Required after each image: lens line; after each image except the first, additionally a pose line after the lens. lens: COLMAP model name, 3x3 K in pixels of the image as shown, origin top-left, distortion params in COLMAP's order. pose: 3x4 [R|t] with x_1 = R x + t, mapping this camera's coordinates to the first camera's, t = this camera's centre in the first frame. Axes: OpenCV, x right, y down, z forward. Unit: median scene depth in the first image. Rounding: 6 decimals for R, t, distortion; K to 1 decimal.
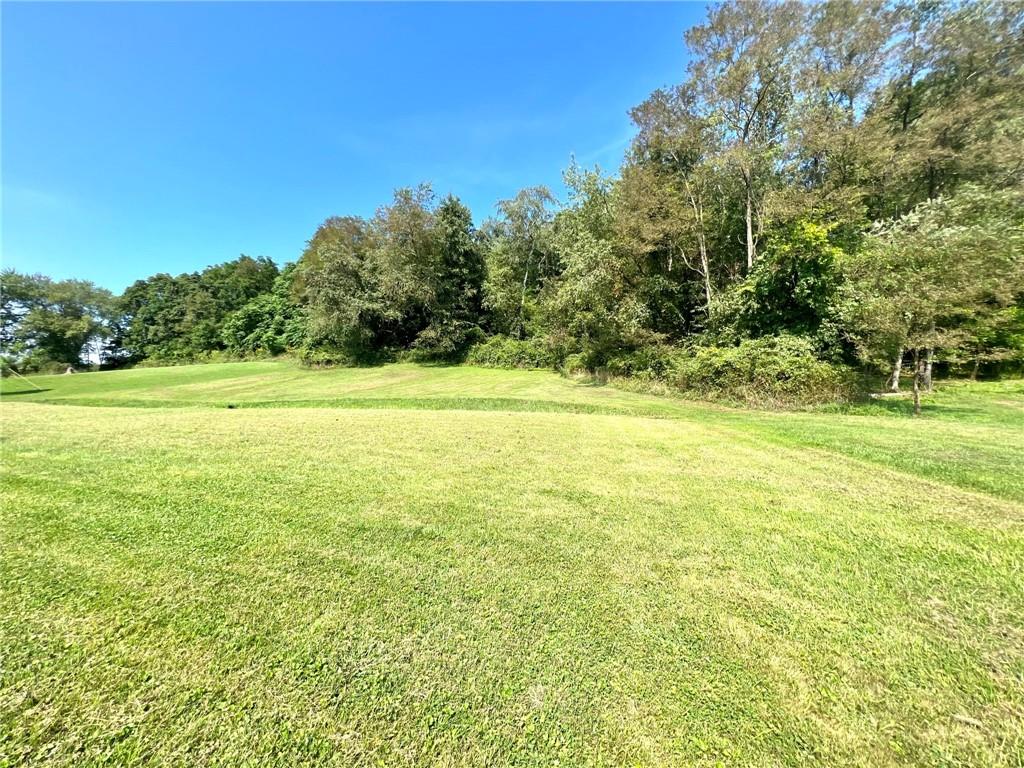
lens RADIAL K [[410.2, 0, 515.7], [0, 410.2, 382.3], [0, 0, 1]] dist [-0.003541, 0.000184]
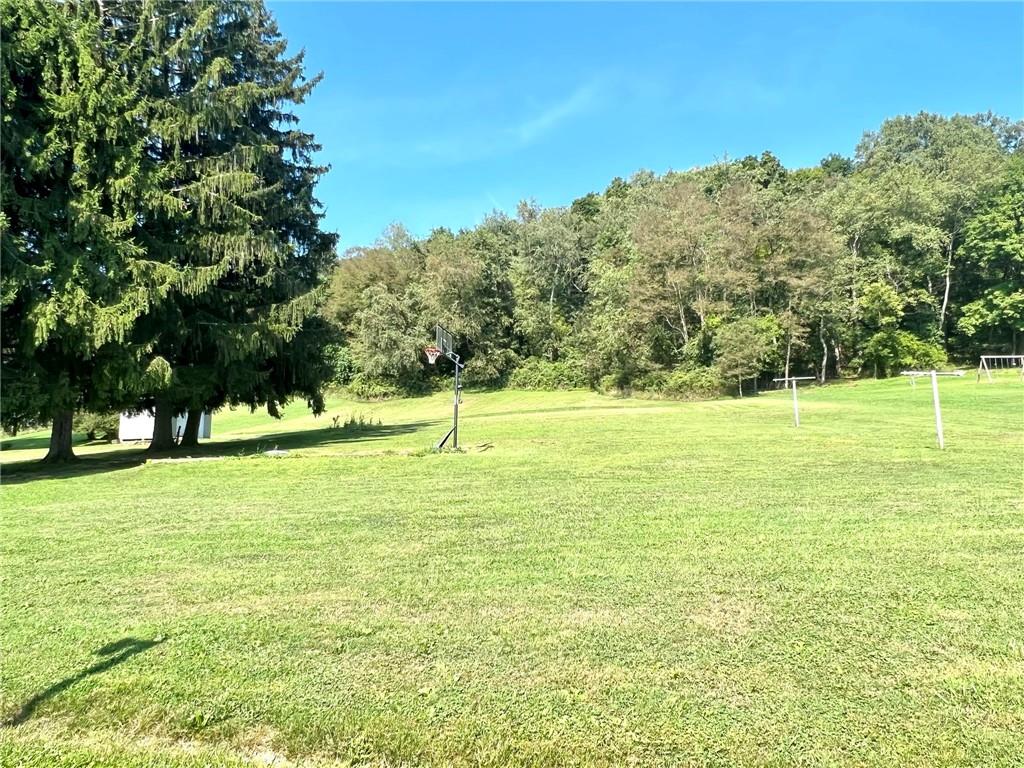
lens RADIAL K [[733.4, 0, 509.4], [0, 733.4, 386.6], [0, 0, 1]] dist [0.001669, 0.000142]
pose [[0.997862, -0.063994, 0.013252, -0.148075], [0.064417, 0.997328, -0.034453, 0.018058], [-0.011012, 0.035233, 0.999318, -0.967146]]
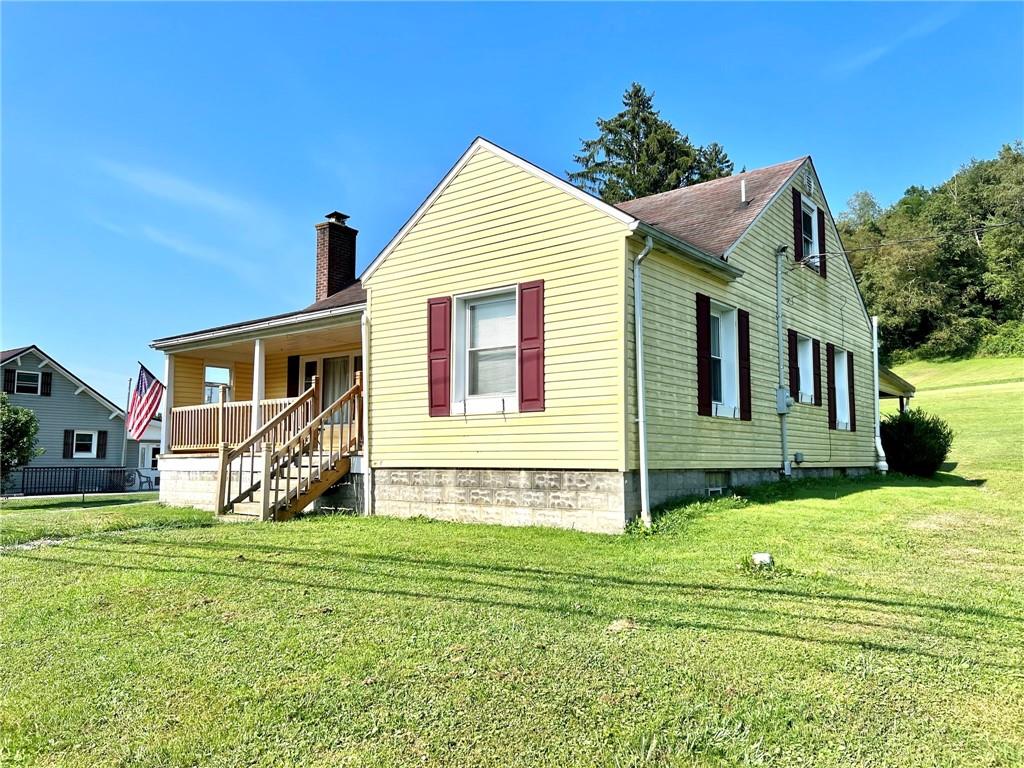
lens RADIAL K [[769.8, 0, 512.4], [0, 769.8, 386.5], [0, 0, 1]] dist [0.053857, -0.054642]
pose [[0.814883, -0.112228, -0.568657, 0.042578], [0.107091, 0.993337, -0.042580, -0.008815], [0.569647, -0.026201, 0.821472, -1.480926]]
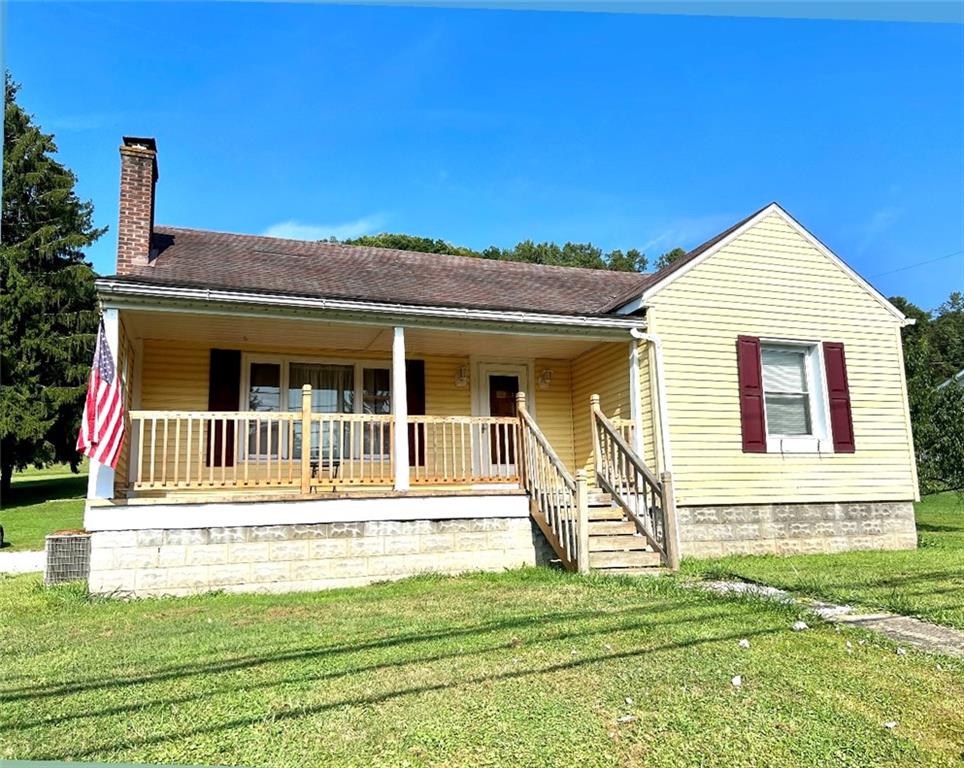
lens RADIAL K [[753.2, 0, 505.1], [0, 753.2, 399.9], [0, 0, 1]] dist [0.025090, -0.010039]
pose [[0.912467, -0.021558, 0.408582, -0.215360], [0.041721, 0.998308, -0.040501, -0.019653], [-0.407018, 0.054002, 0.911822, -1.482492]]
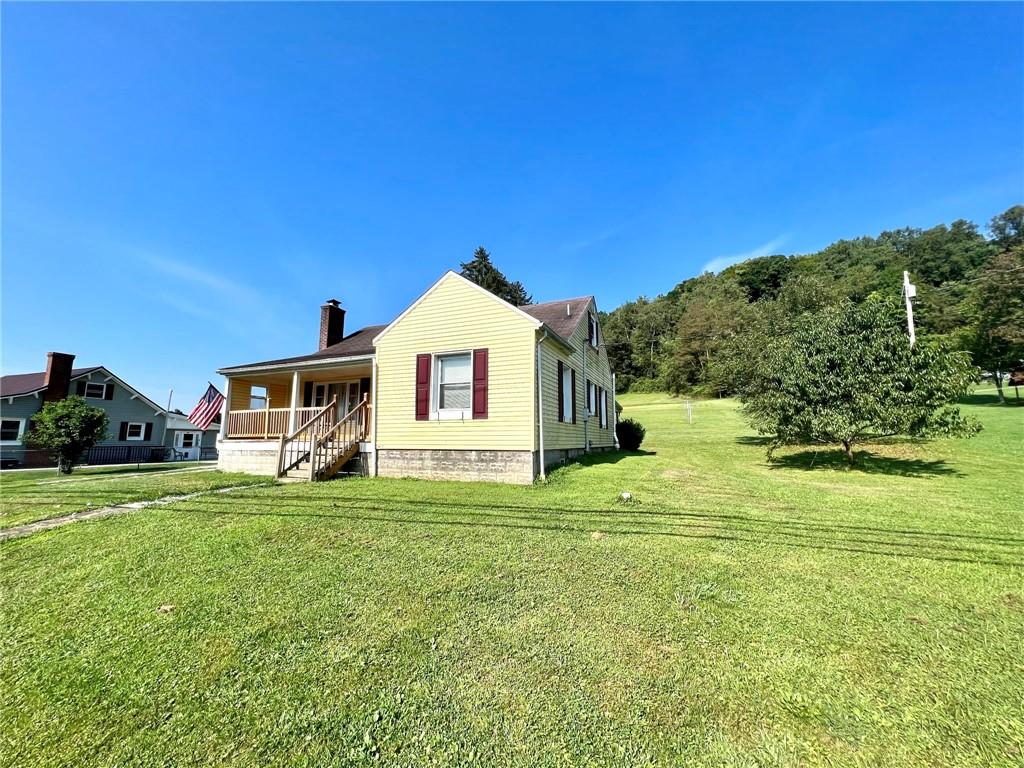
lens RADIAL K [[410.2, 0, 512.1], [0, 410.2, 383.2], [0, 0, 1]] dist [-0.003541, 0.000184]
pose [[0.940484, -0.103221, -0.323782, 0.016488], [0.087980, 0.994228, -0.061404, -0.013184], [0.328251, 0.029263, 0.944137, -1.493563]]
